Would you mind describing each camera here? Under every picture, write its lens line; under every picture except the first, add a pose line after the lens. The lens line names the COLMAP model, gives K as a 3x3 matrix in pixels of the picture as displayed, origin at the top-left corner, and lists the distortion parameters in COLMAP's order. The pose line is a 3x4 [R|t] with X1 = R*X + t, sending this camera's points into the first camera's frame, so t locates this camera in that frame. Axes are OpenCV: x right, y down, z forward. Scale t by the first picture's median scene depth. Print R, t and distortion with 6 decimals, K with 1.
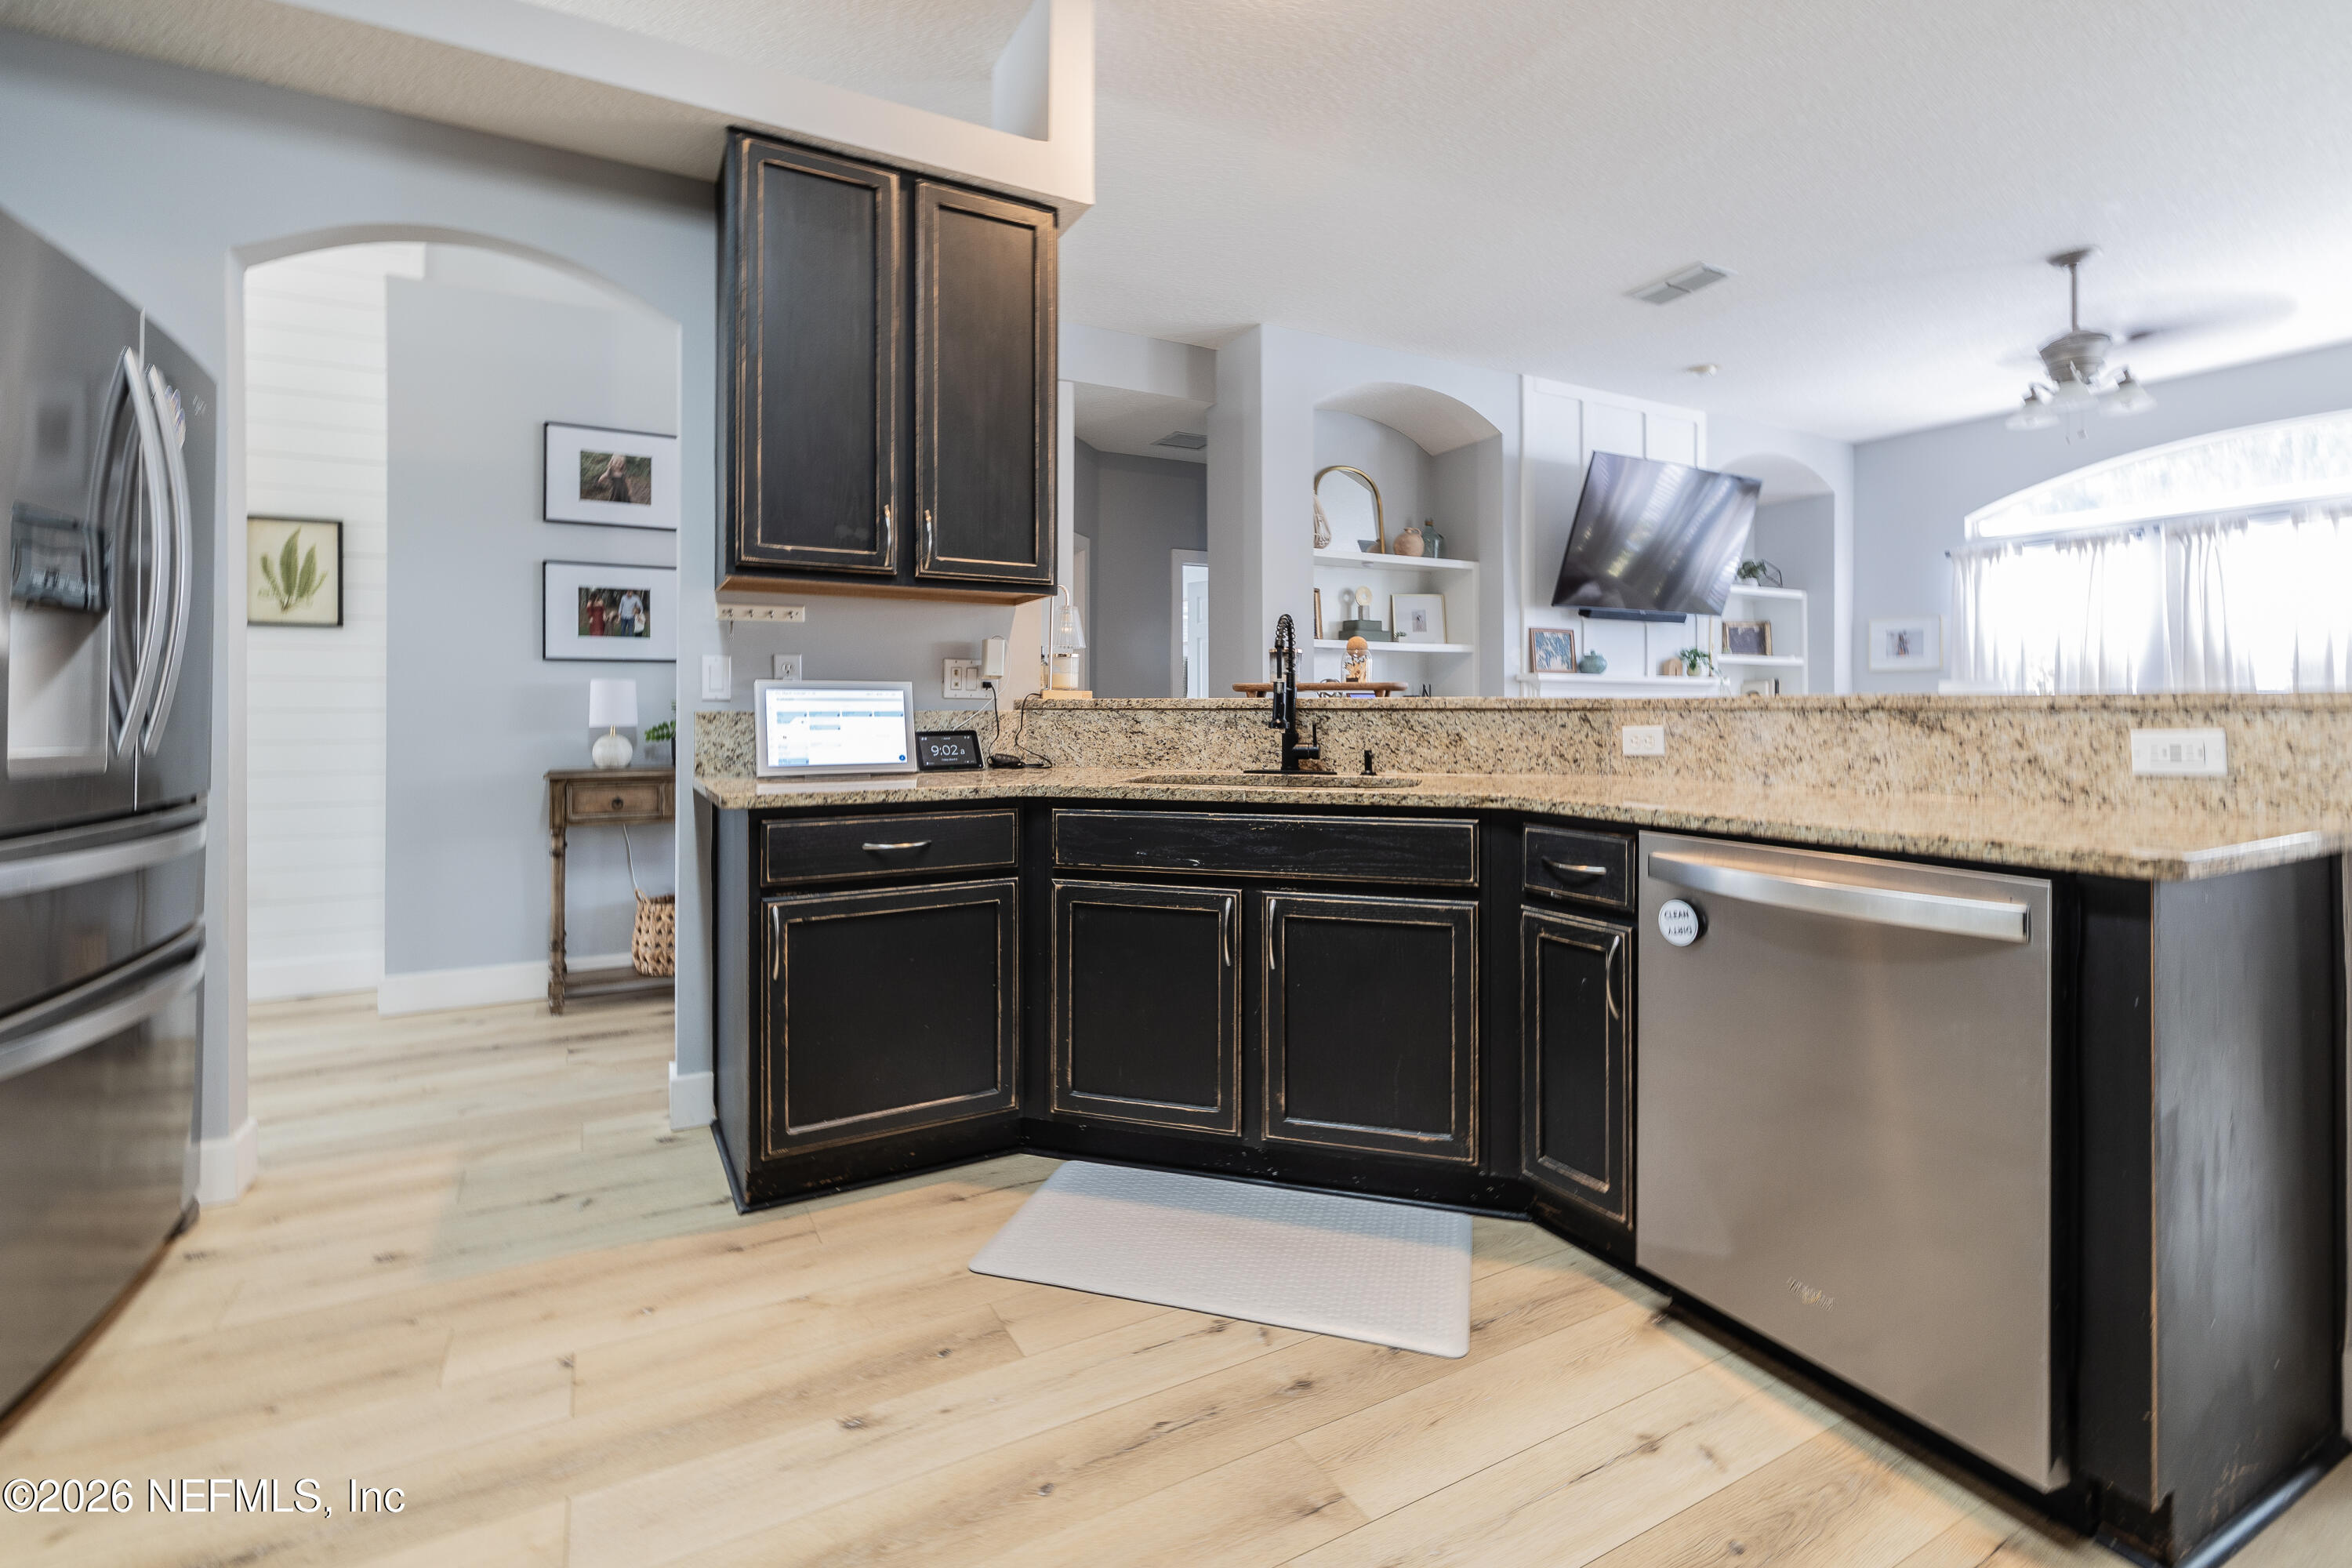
lens RADIAL K [[1030.0, 0, 1044.6], [0, 1030.0, 702.8], [0, 0, 1]] dist [0.004538, -0.000293]
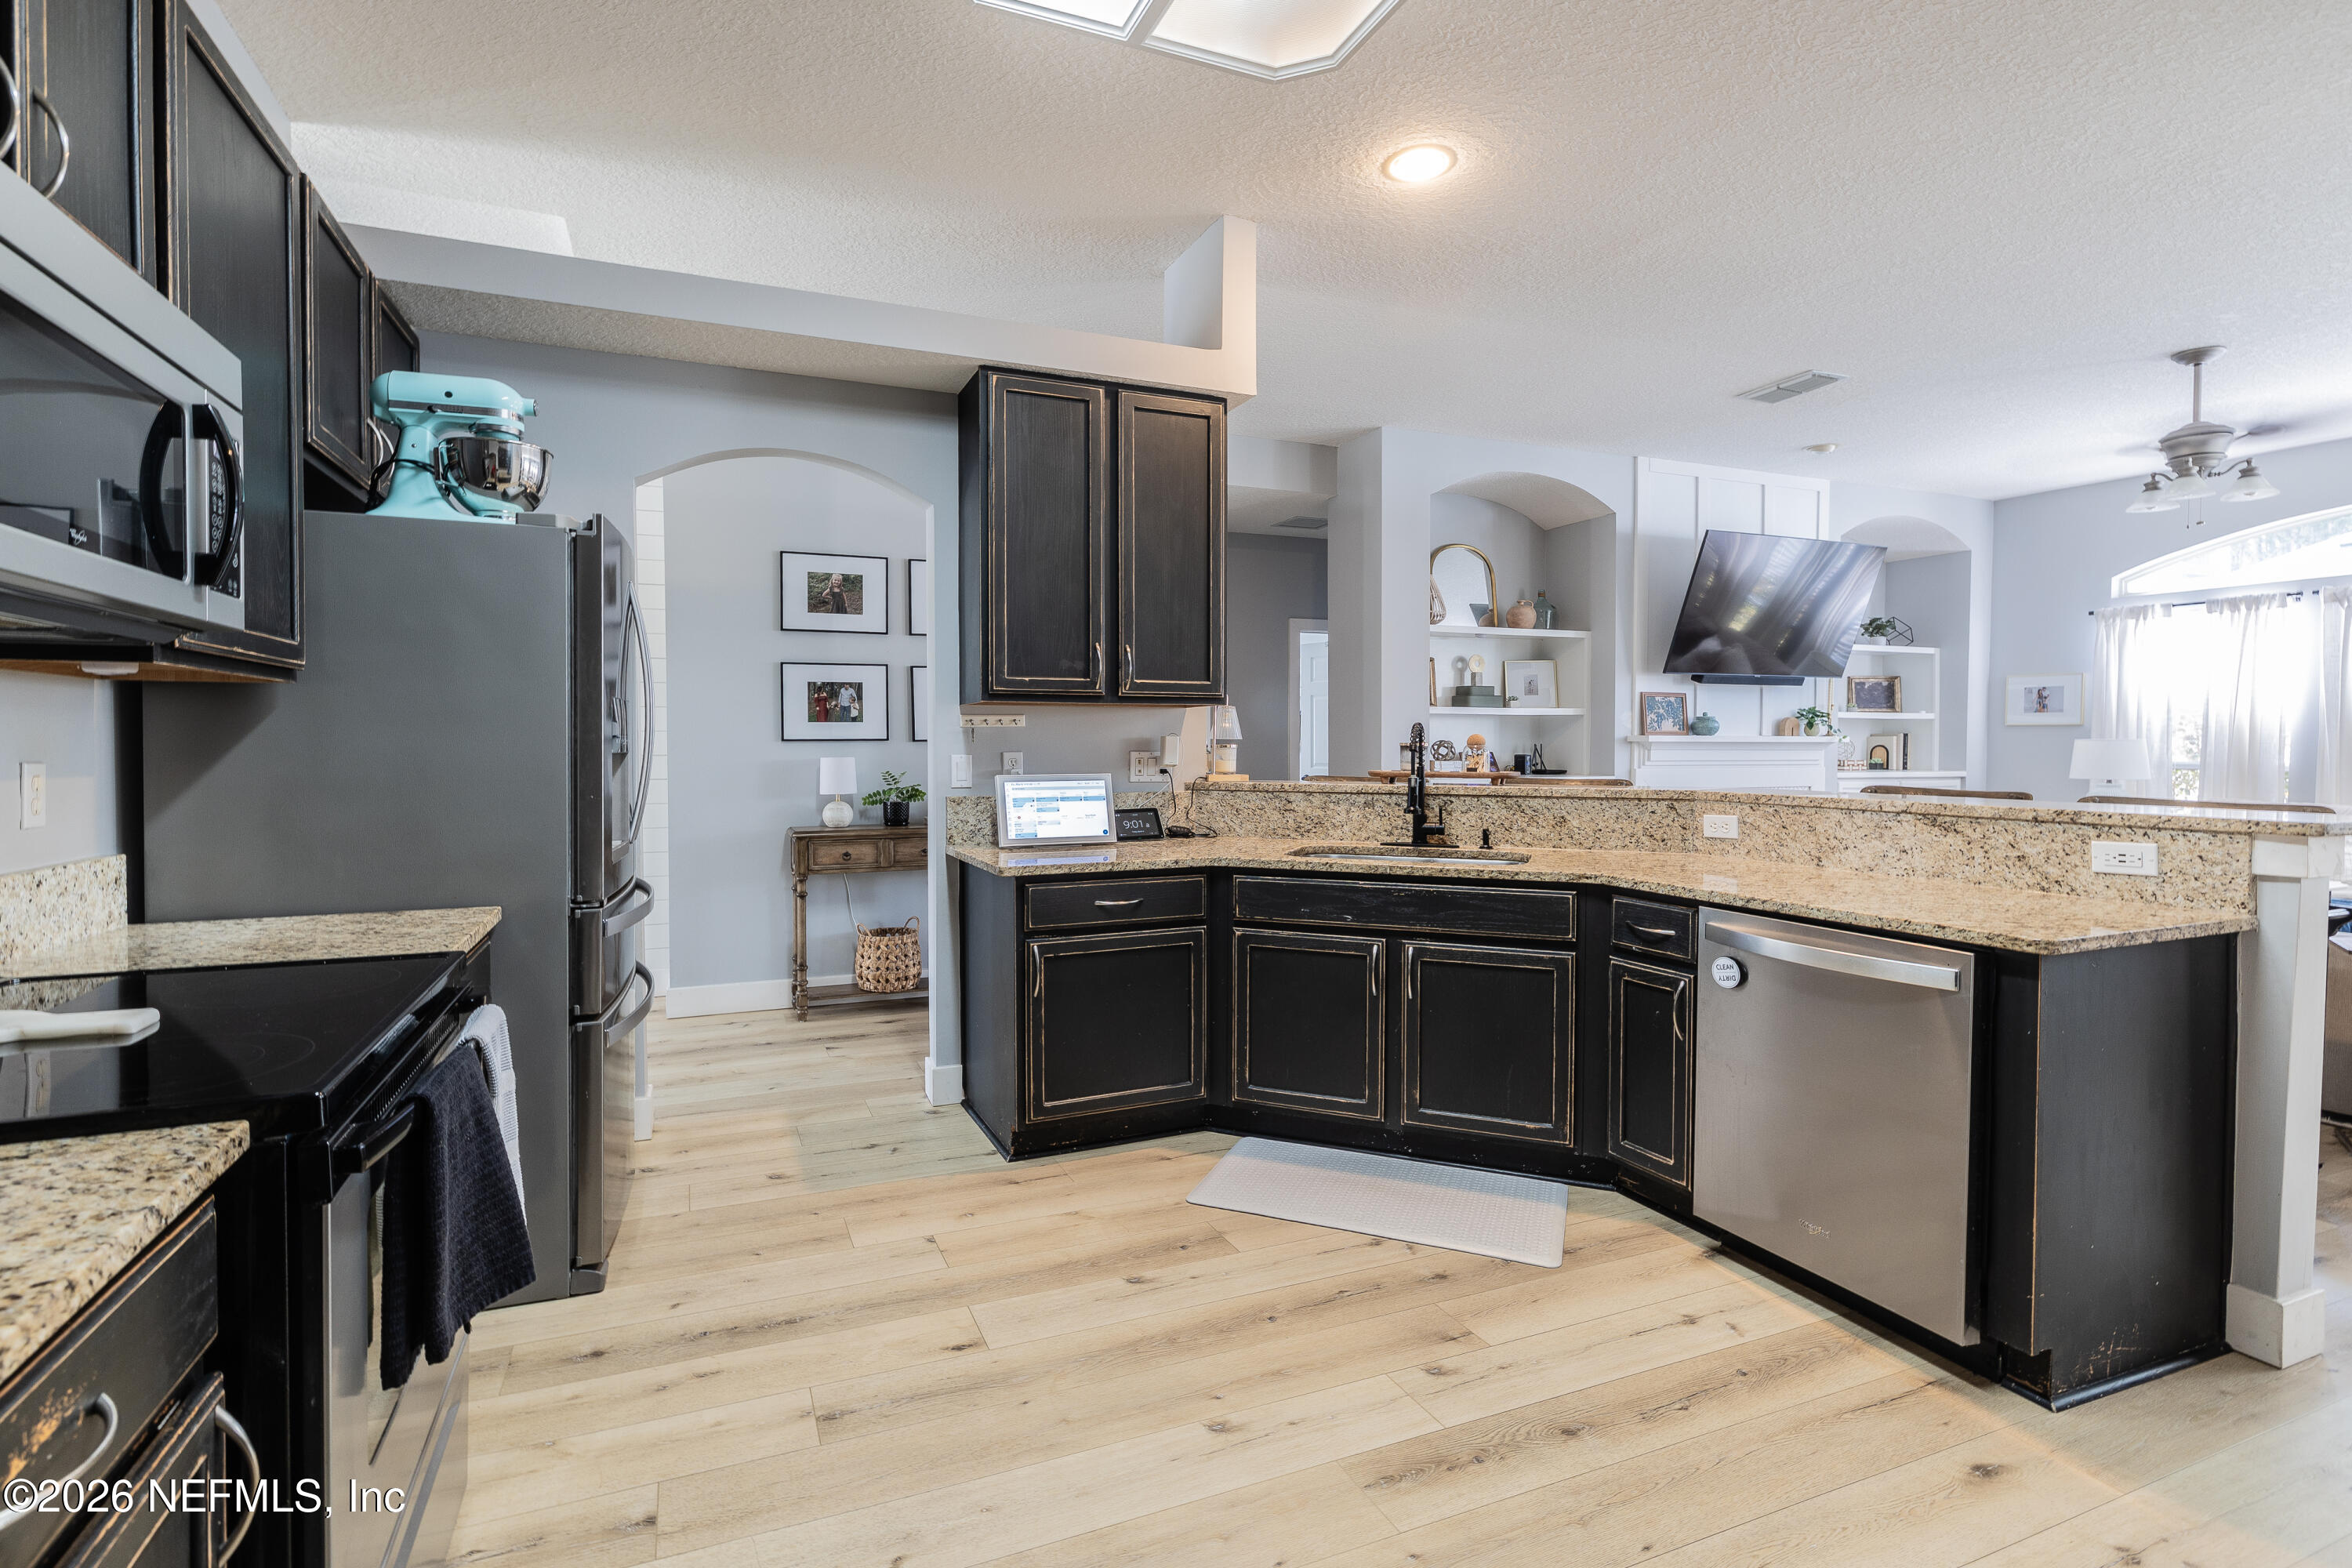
lens RADIAL K [[976.5, 0, 997.6], [0, 976.5, 785.8], [0, 0, 1]] dist [0.004097, 0.000663]
pose [[0.988634, -0.007011, -0.150181, -0.103913], [0.013406, 0.999044, 0.041614, -0.069875], [0.149746, -0.043154, 0.987782, -0.288900]]
